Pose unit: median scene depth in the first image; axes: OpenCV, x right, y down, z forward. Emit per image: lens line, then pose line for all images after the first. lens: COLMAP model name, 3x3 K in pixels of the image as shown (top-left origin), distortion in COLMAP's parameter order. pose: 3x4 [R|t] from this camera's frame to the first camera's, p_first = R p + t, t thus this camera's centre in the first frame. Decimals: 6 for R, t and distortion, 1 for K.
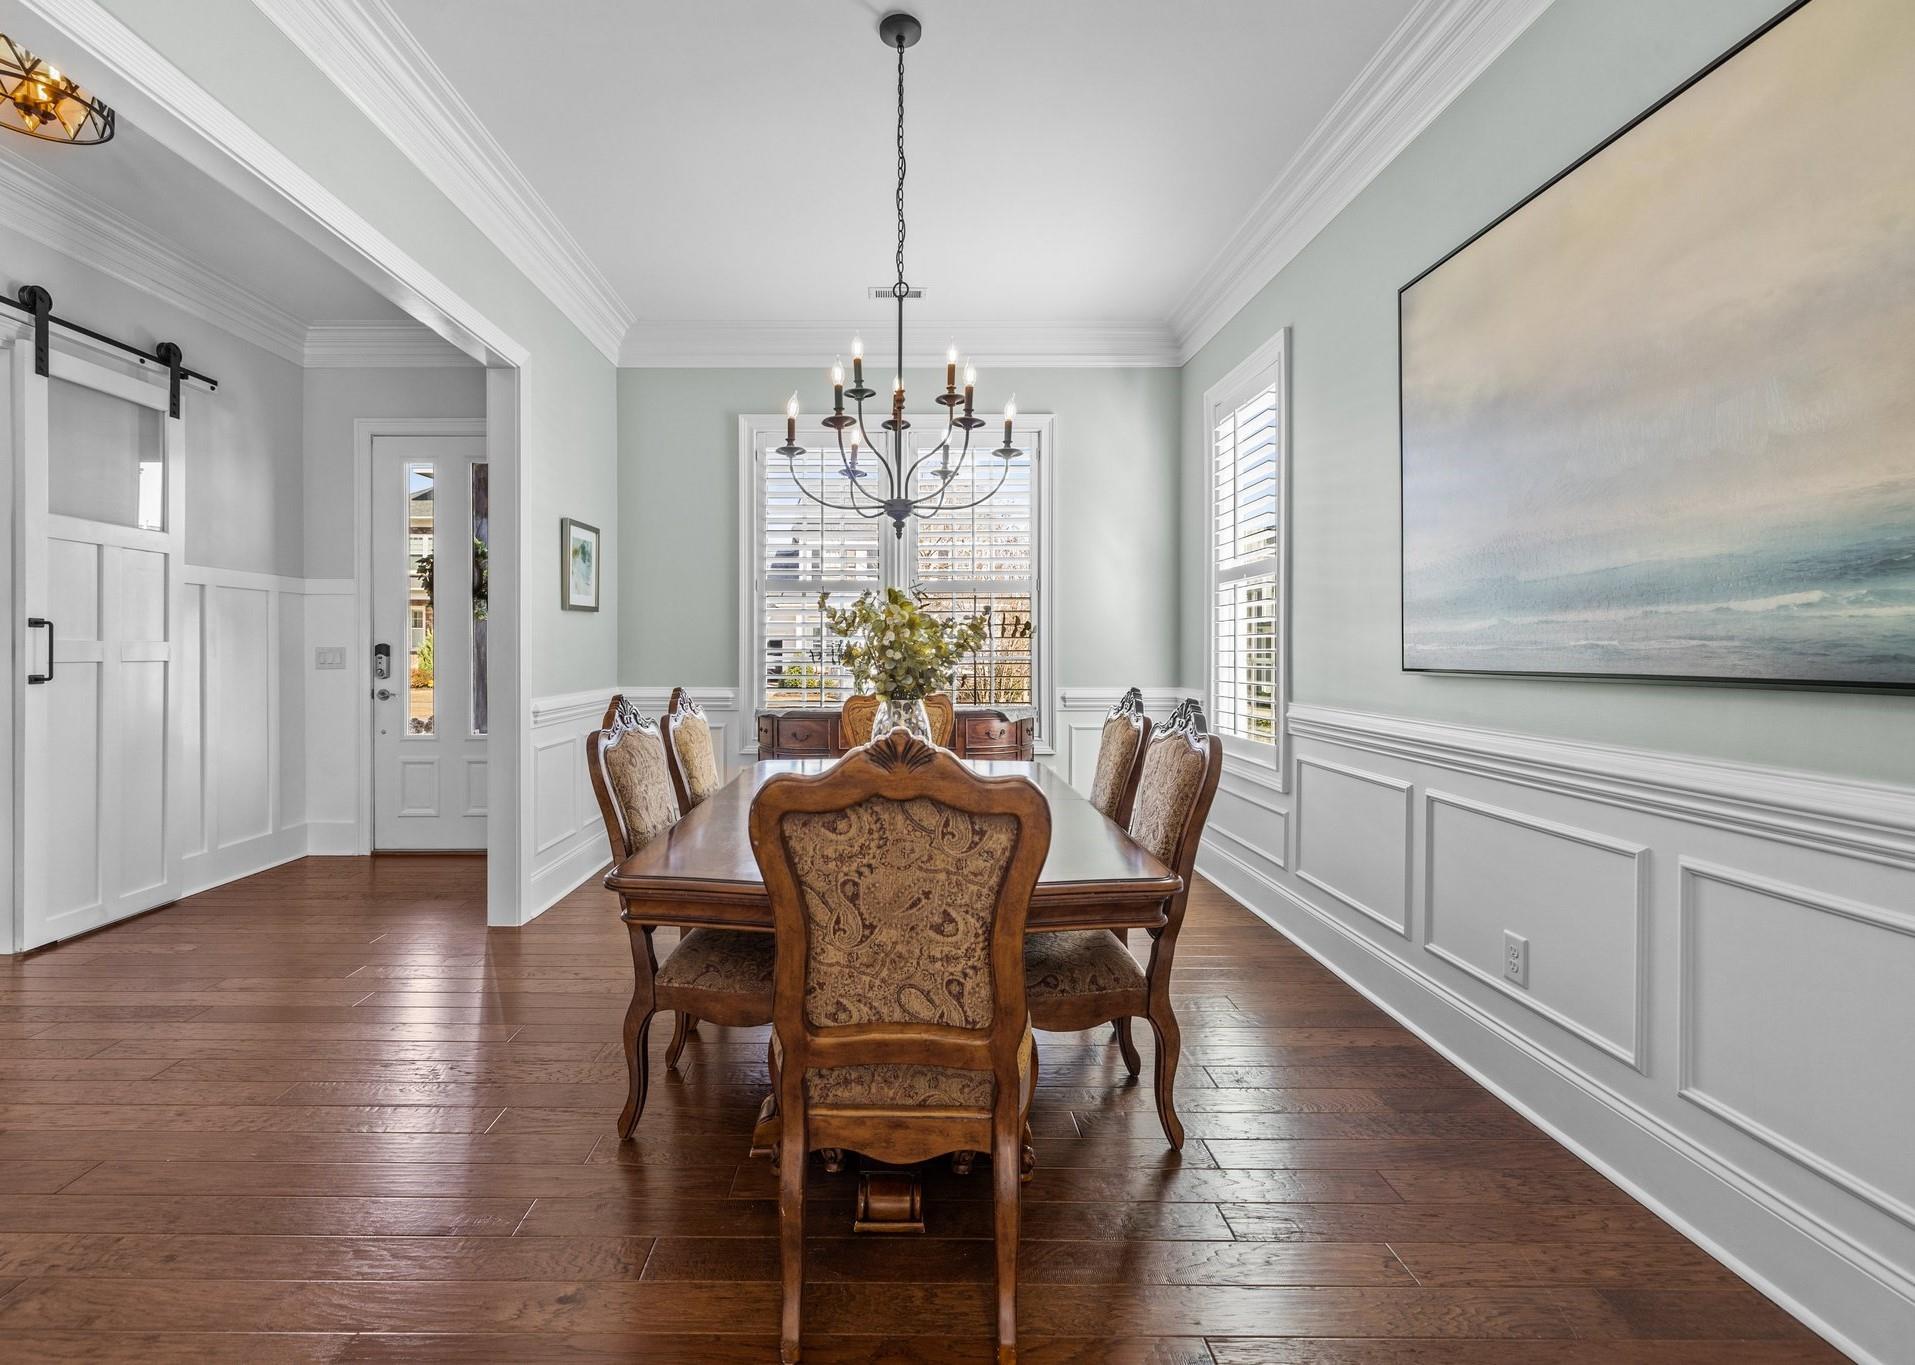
lens RADIAL K [[867.8, 0, 895.1], [0, 867.8, 647.9], [0, 0, 1]] dist [-0.002349, -0.000049]
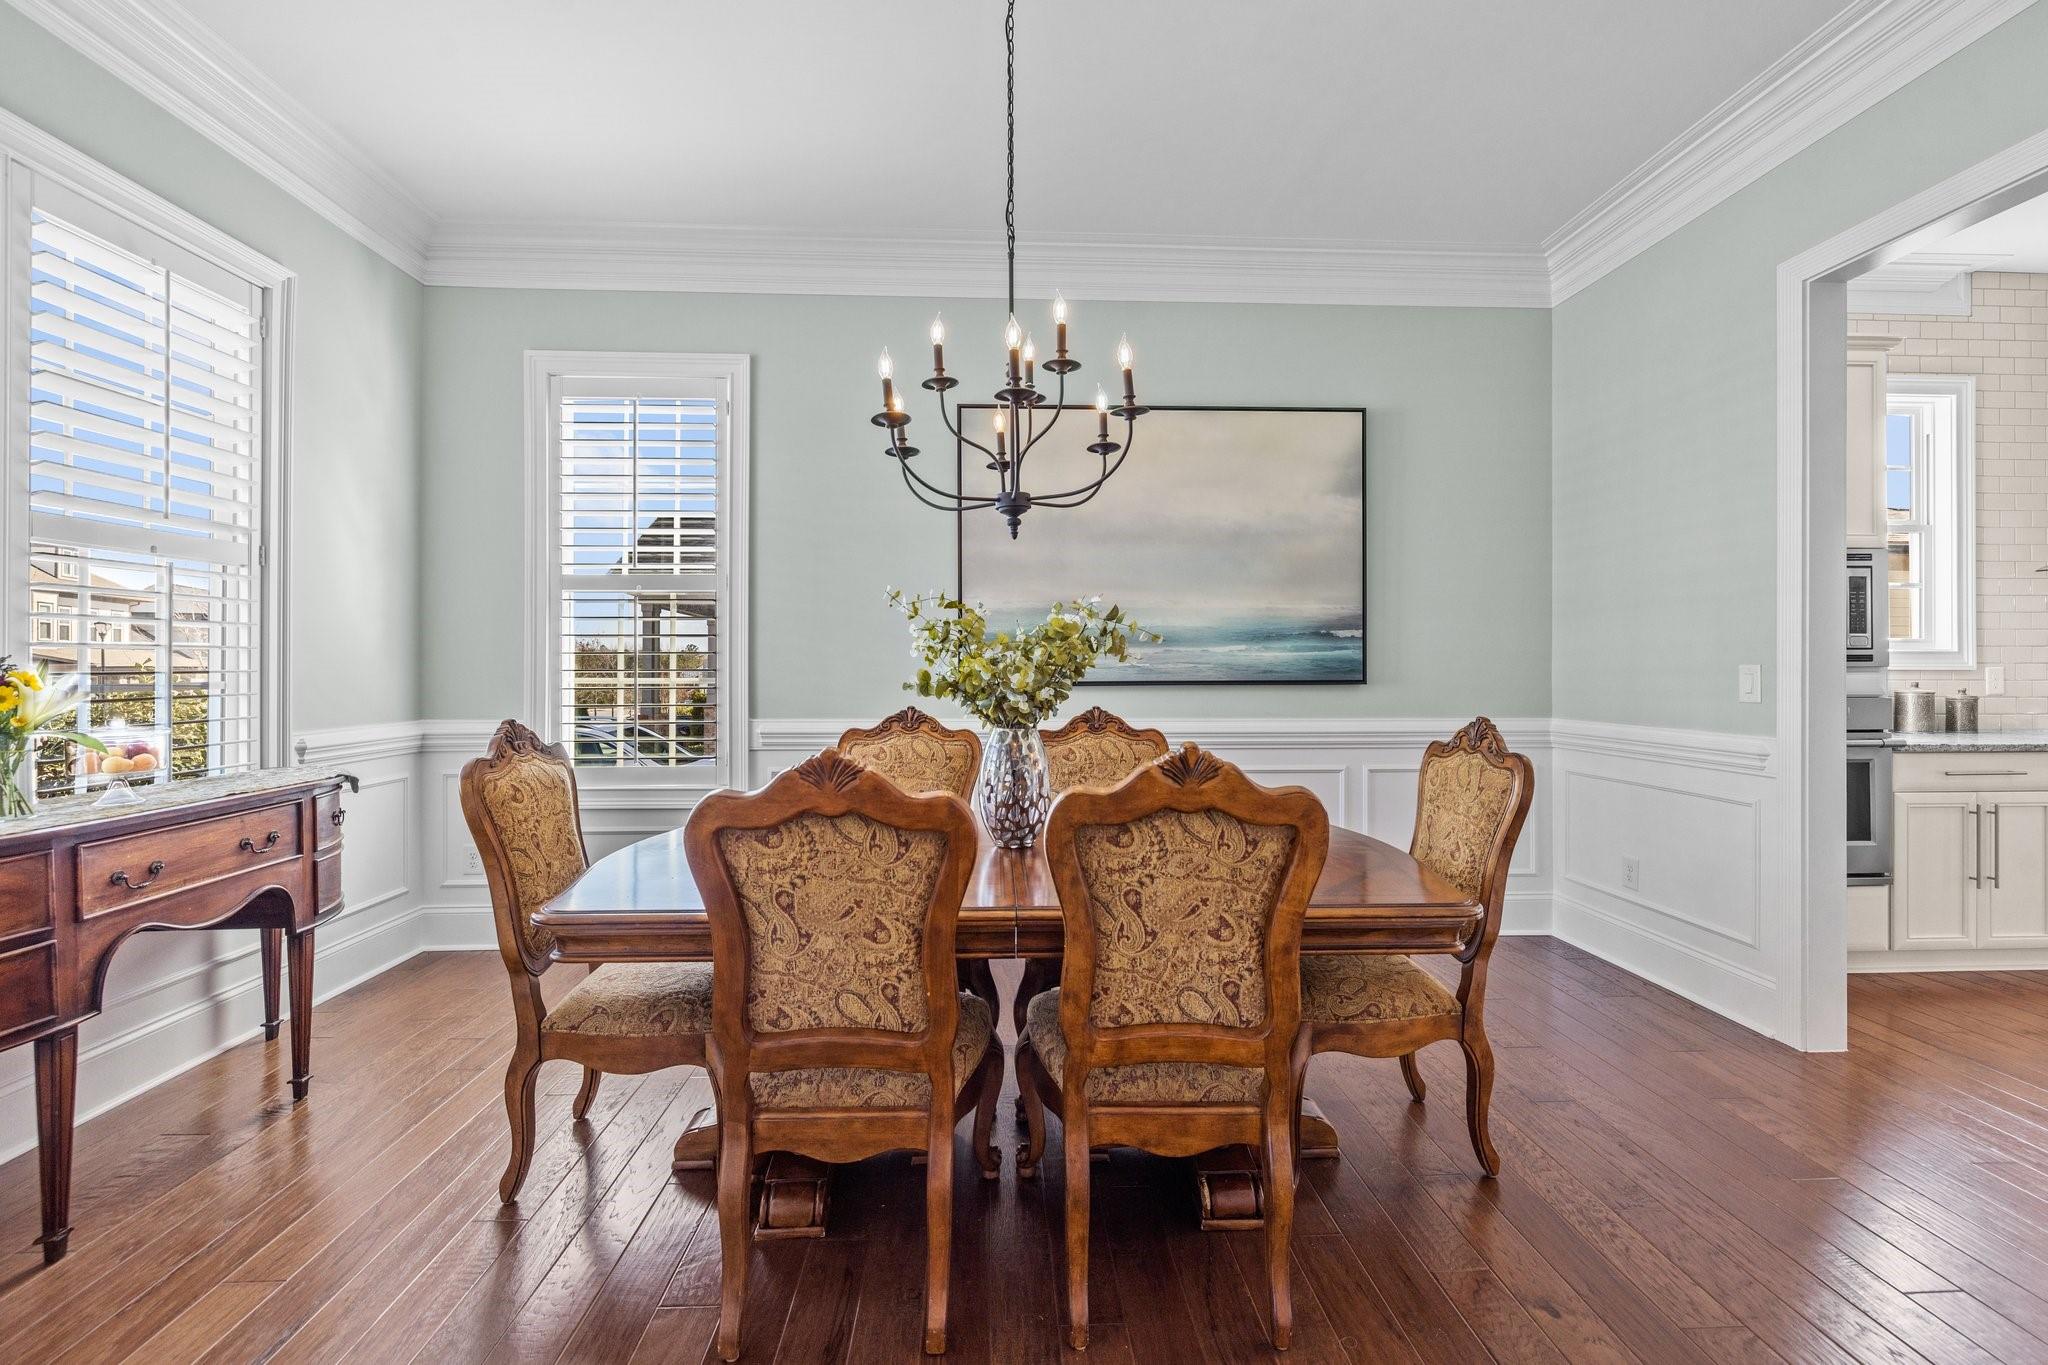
lens RADIAL K [[869.5, 0, 1026.3], [0, 869.5, 664.0], [0, 0, 1]] dist [0.002819, -0.000501]
pose [[-0.051130, 0.002984, 0.998688, -0.508773], [-0.001583, 0.999994, -0.003069, -0.000513], [-0.998691, -0.001737, -0.051124, 0.620330]]
